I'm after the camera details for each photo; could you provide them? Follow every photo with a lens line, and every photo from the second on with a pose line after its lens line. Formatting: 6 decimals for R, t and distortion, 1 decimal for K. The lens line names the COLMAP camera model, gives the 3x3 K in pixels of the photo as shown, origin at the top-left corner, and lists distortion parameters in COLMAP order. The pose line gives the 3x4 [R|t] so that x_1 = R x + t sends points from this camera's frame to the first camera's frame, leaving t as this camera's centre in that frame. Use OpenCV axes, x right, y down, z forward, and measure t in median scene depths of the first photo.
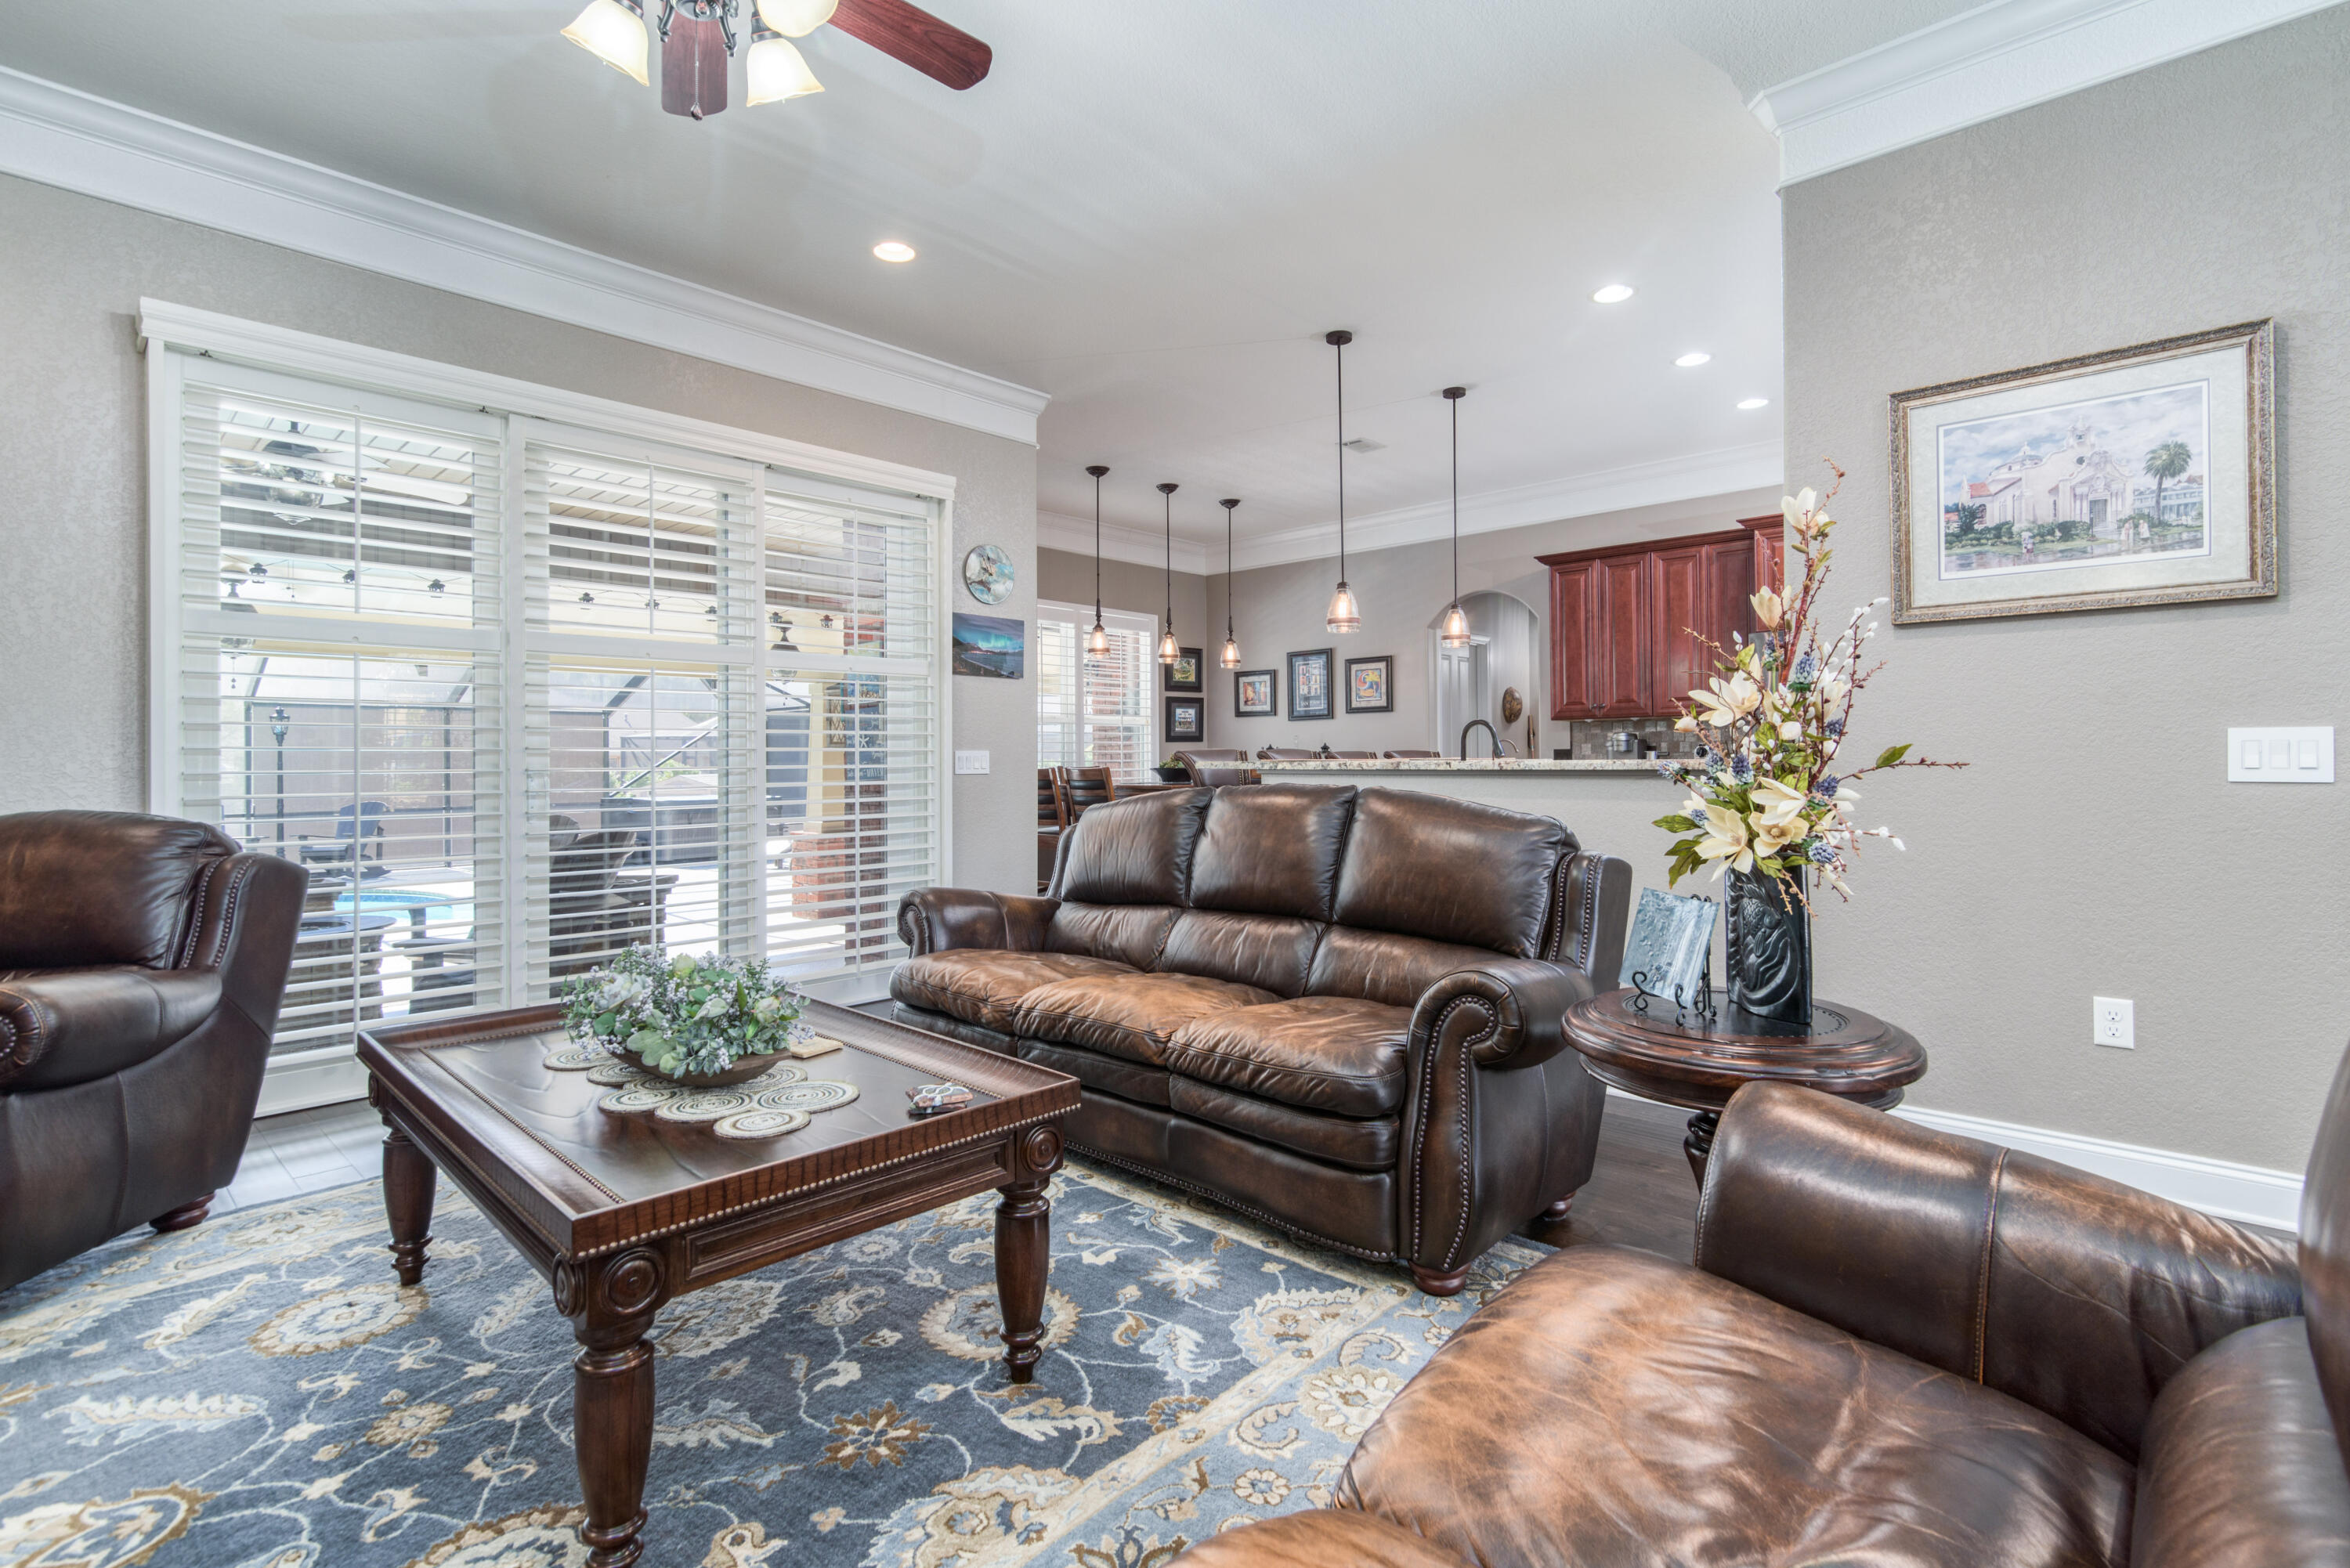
lens RADIAL K [[1080.8, 0, 1183.8], [0, 1080.8, 759.1], [0, 0, 1]] dist [-0.004994, 0.001876]
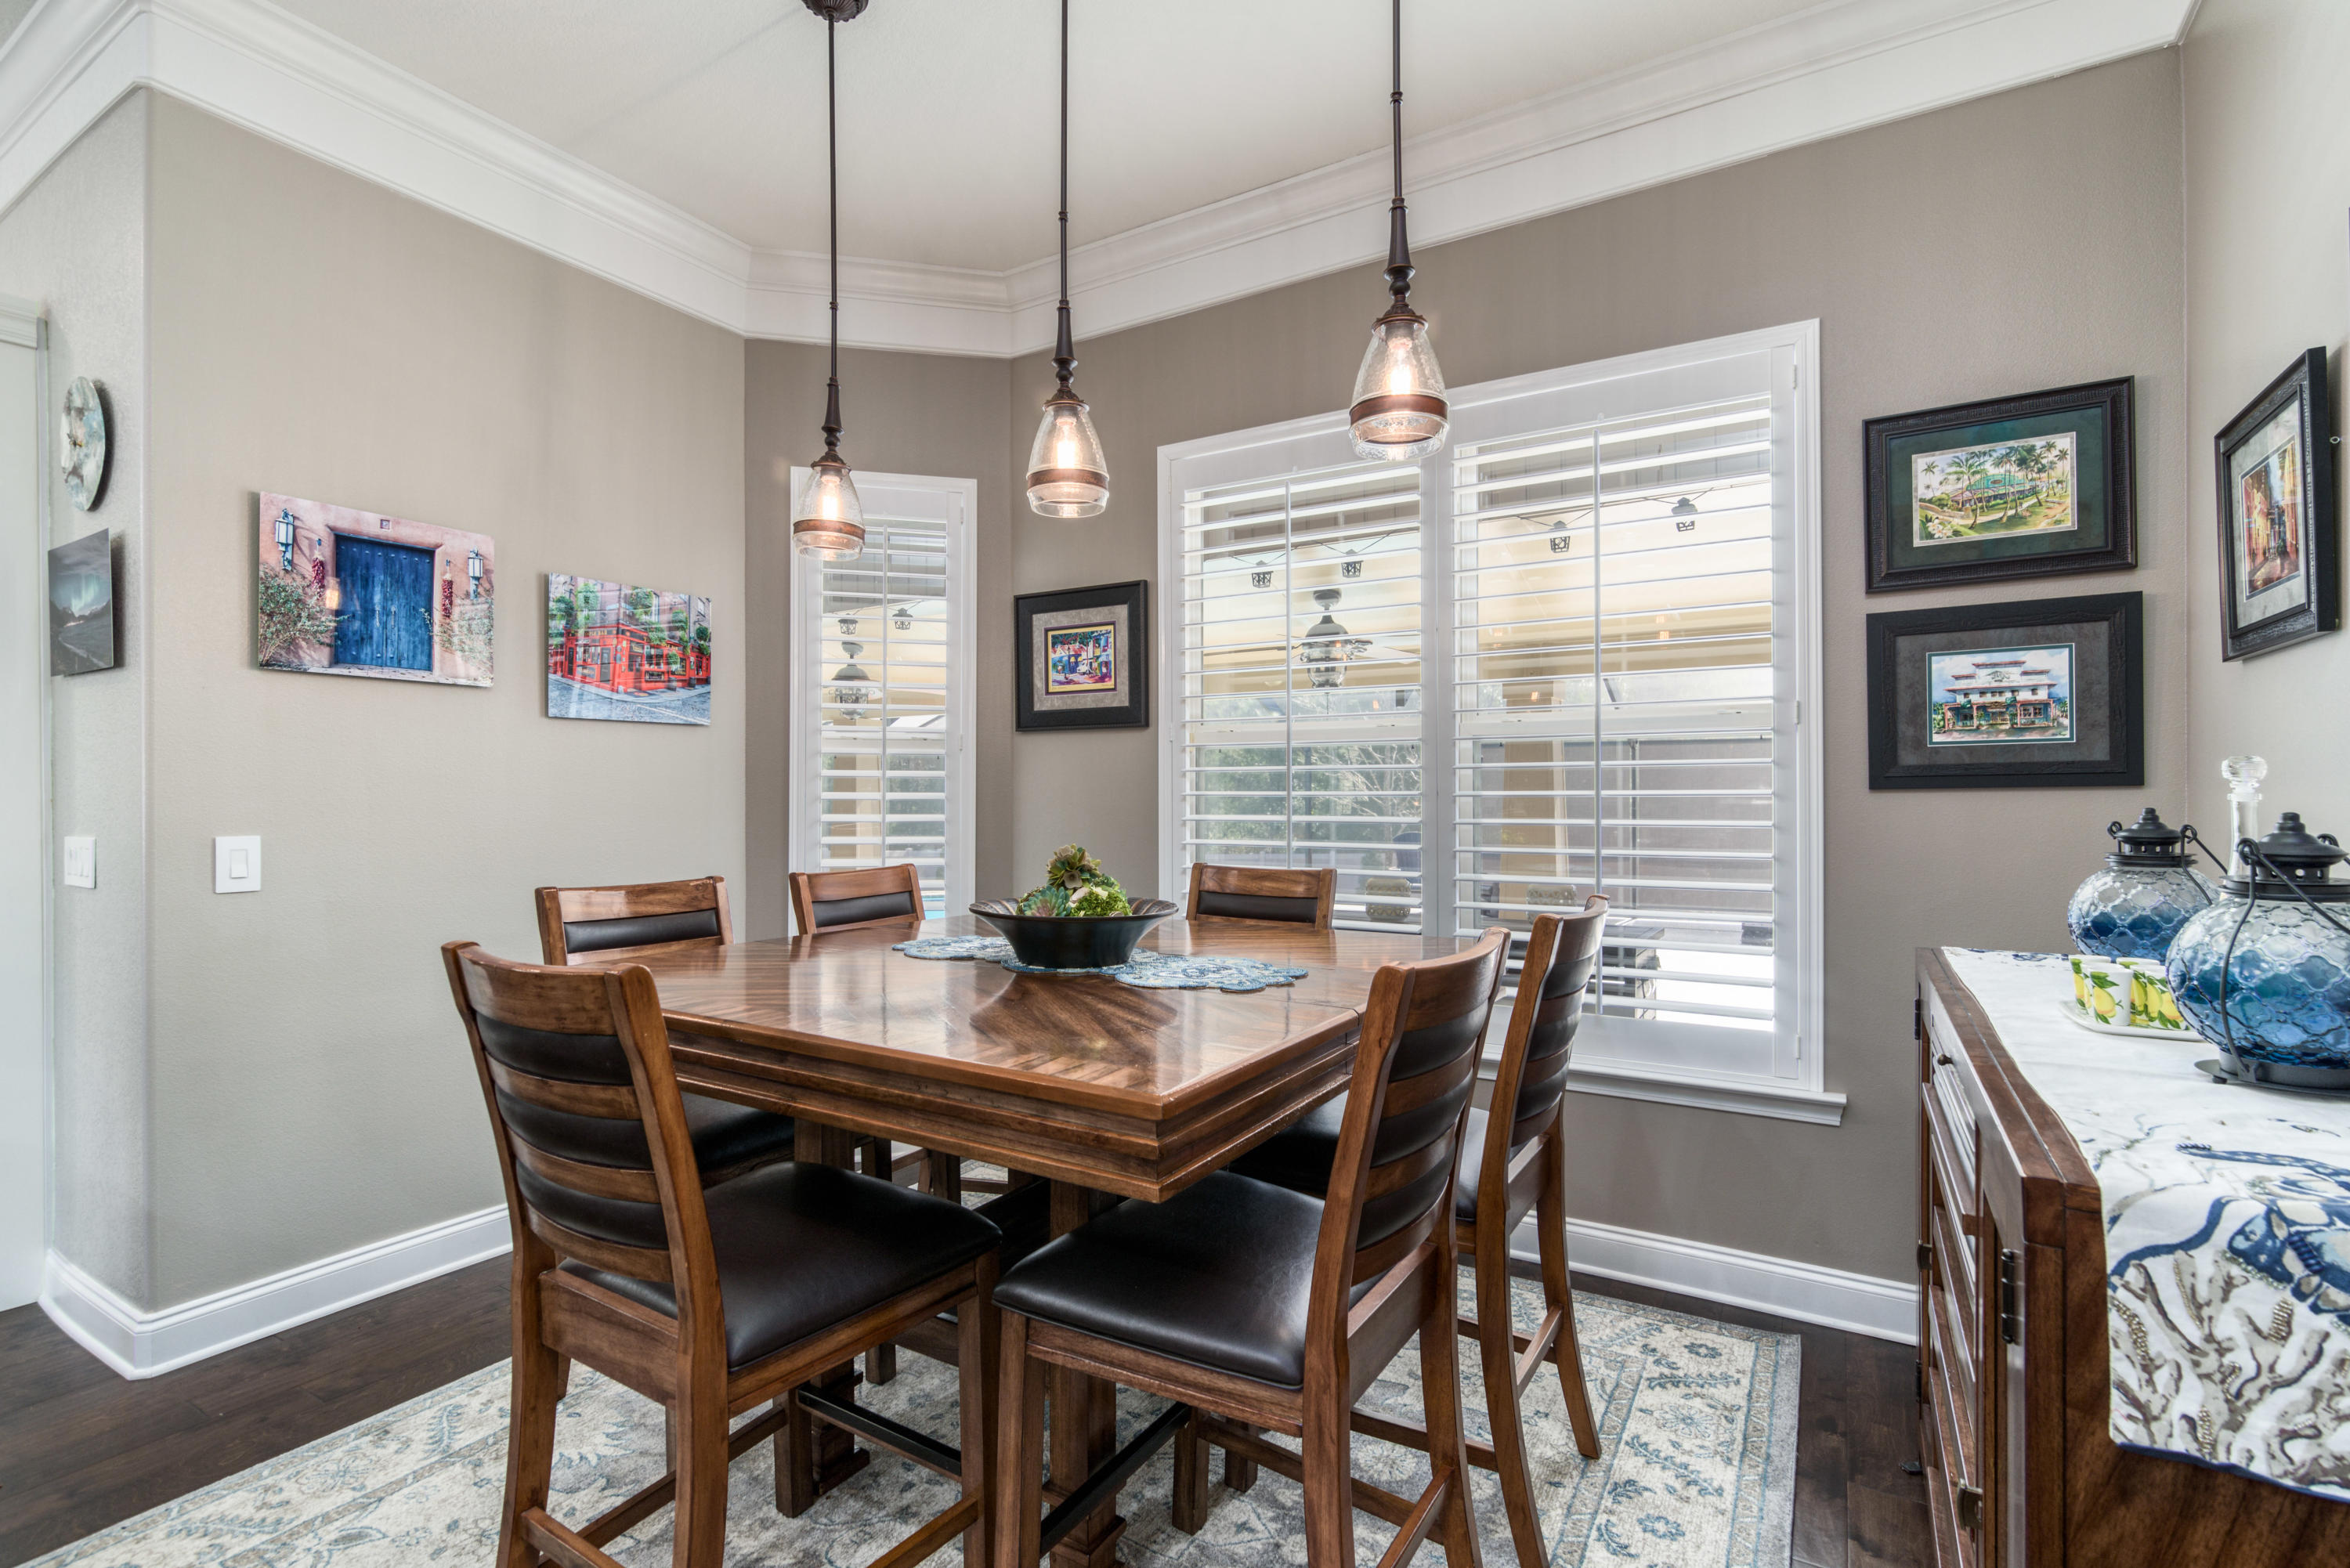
lens RADIAL K [[1080.8, 0, 1182.0], [0, 1080.8, 790.5], [0, 0, 1]] dist [-0.004994, 0.001876]
pose [[0.209891, 0.001209, -0.977724, 0.471629], [0.001234, 0.999998, 0.001502, -0.038949], [0.977724, -0.001522, 0.209890, 1.837385]]
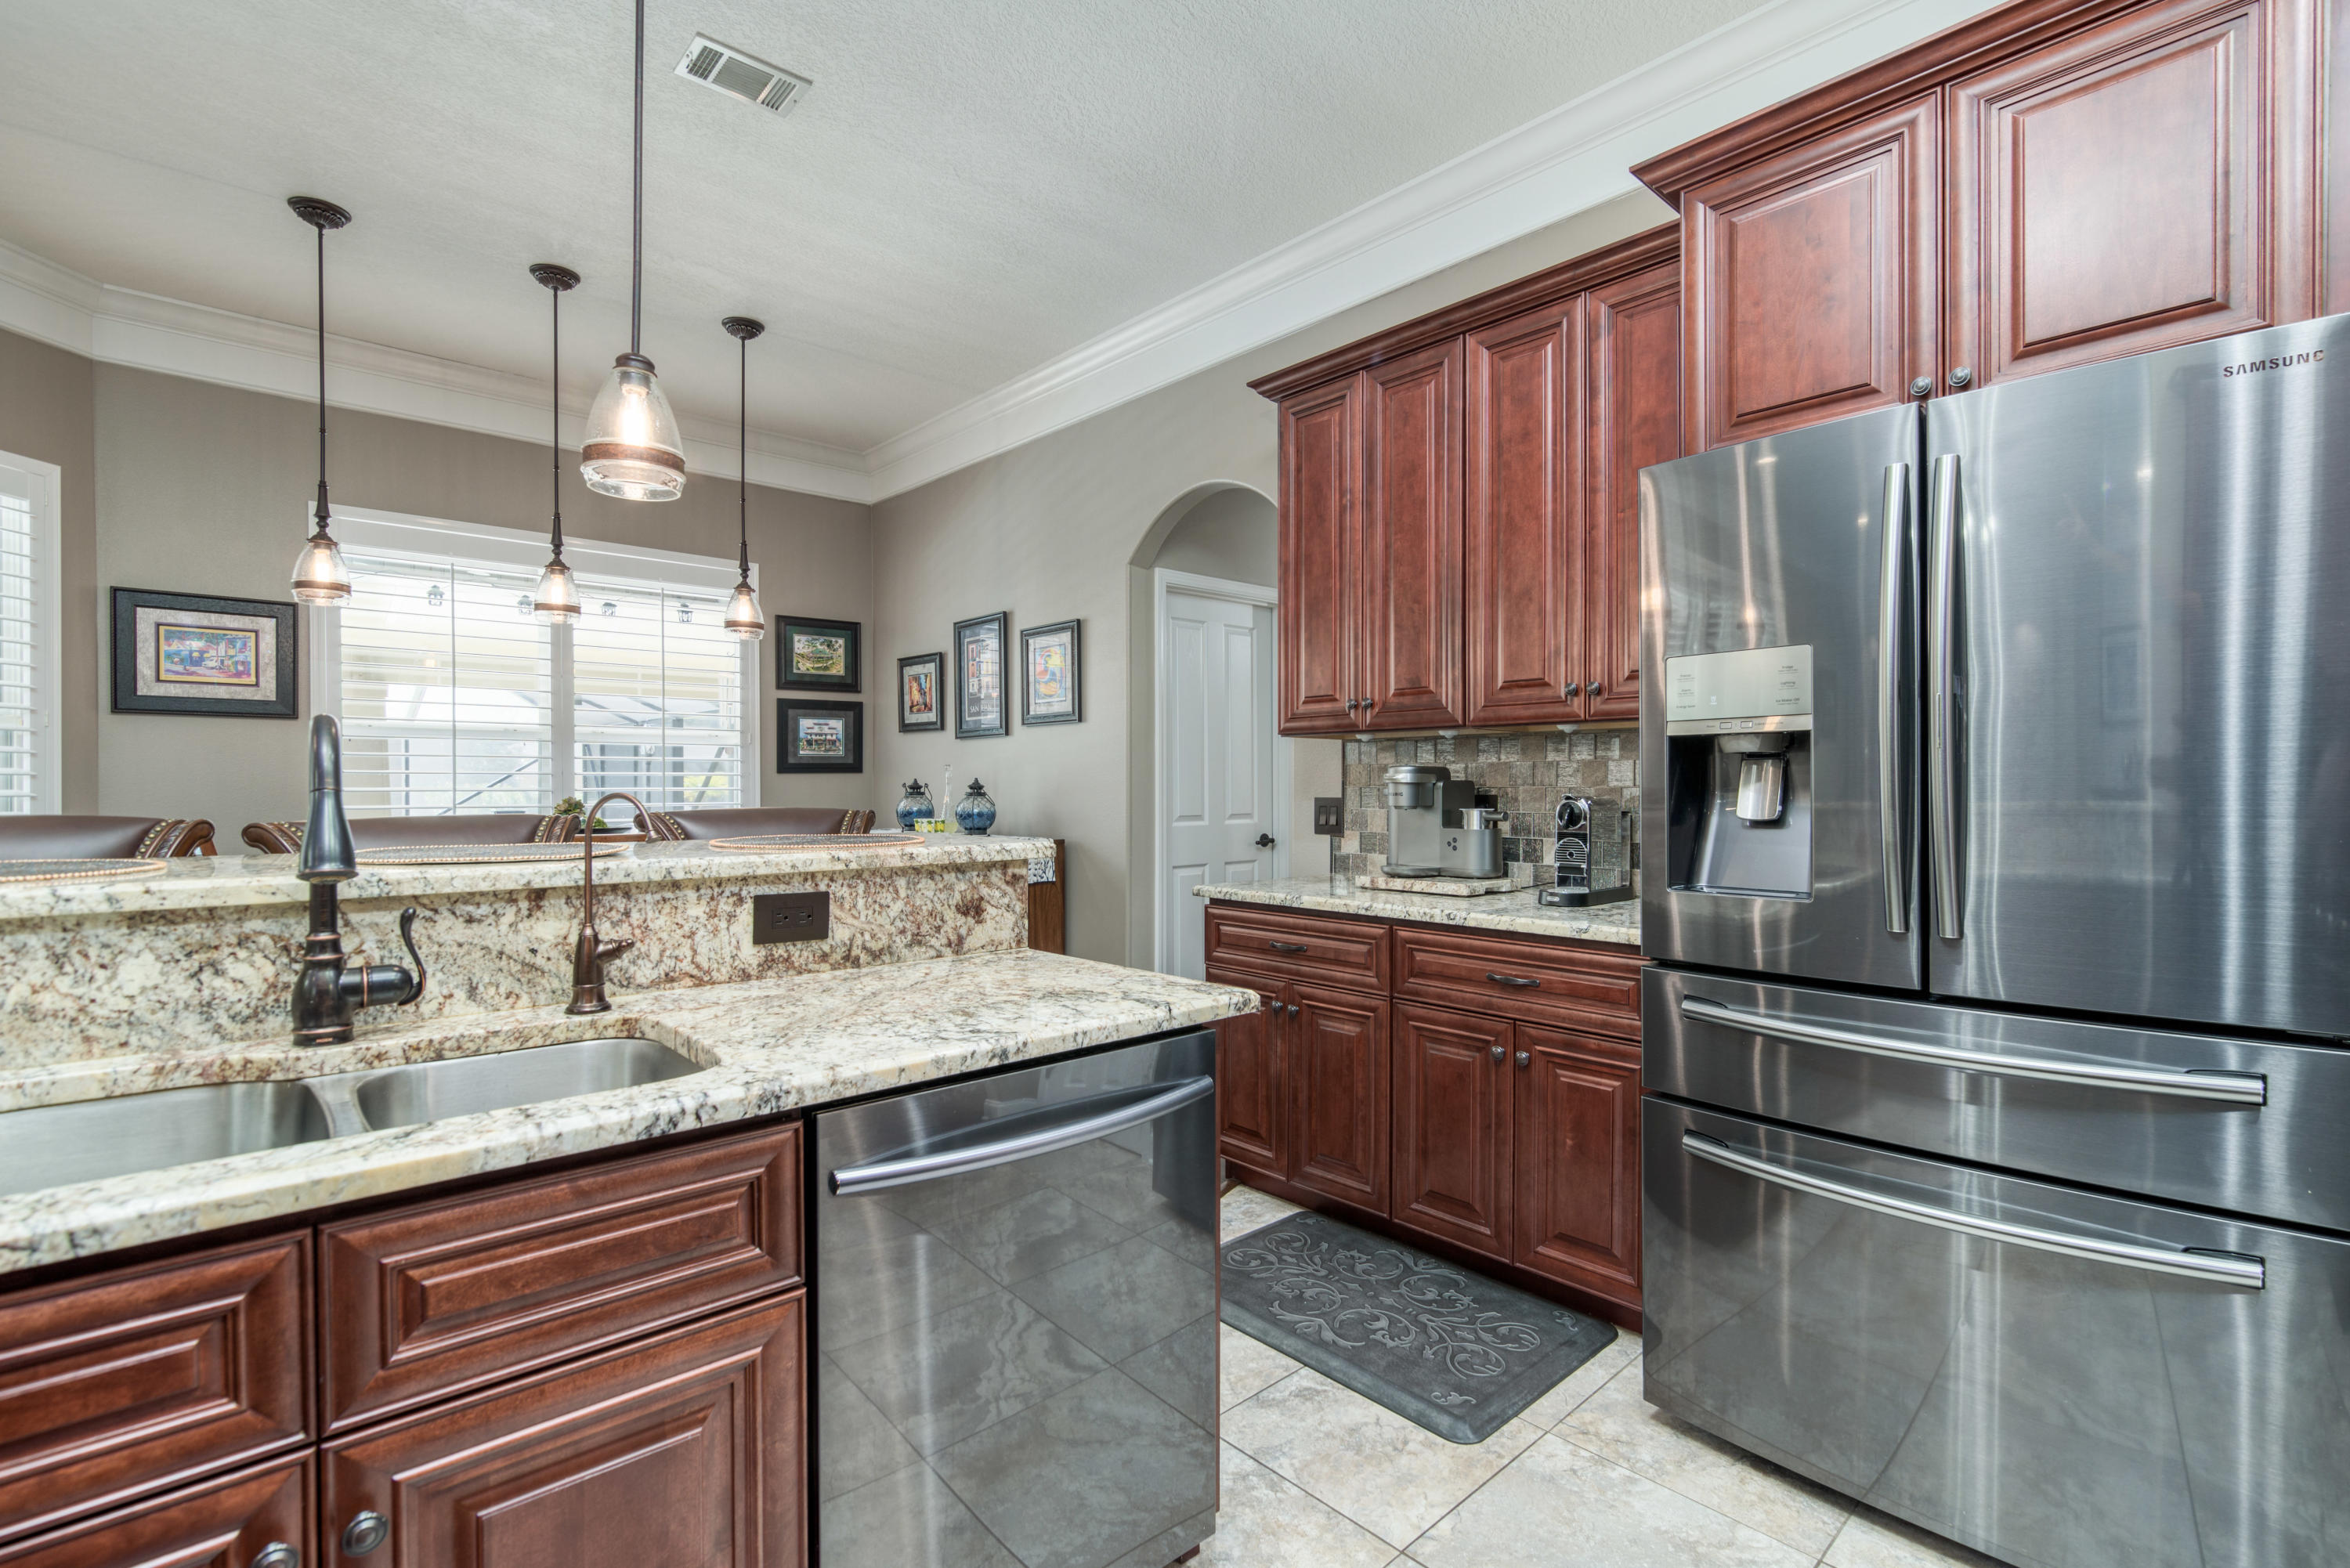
lens RADIAL K [[1080.8, 0, 1194.2], [0, 1080.8, 792.5], [0, 0, 1]] dist [-0.004994, 0.001876]
pose [[0.996953, 0.007819, -0.077606, 0.614762], [-0.007081, 0.999927, 0.009786, -0.030440], [0.077677, -0.009206, 0.996936, 0.975350]]
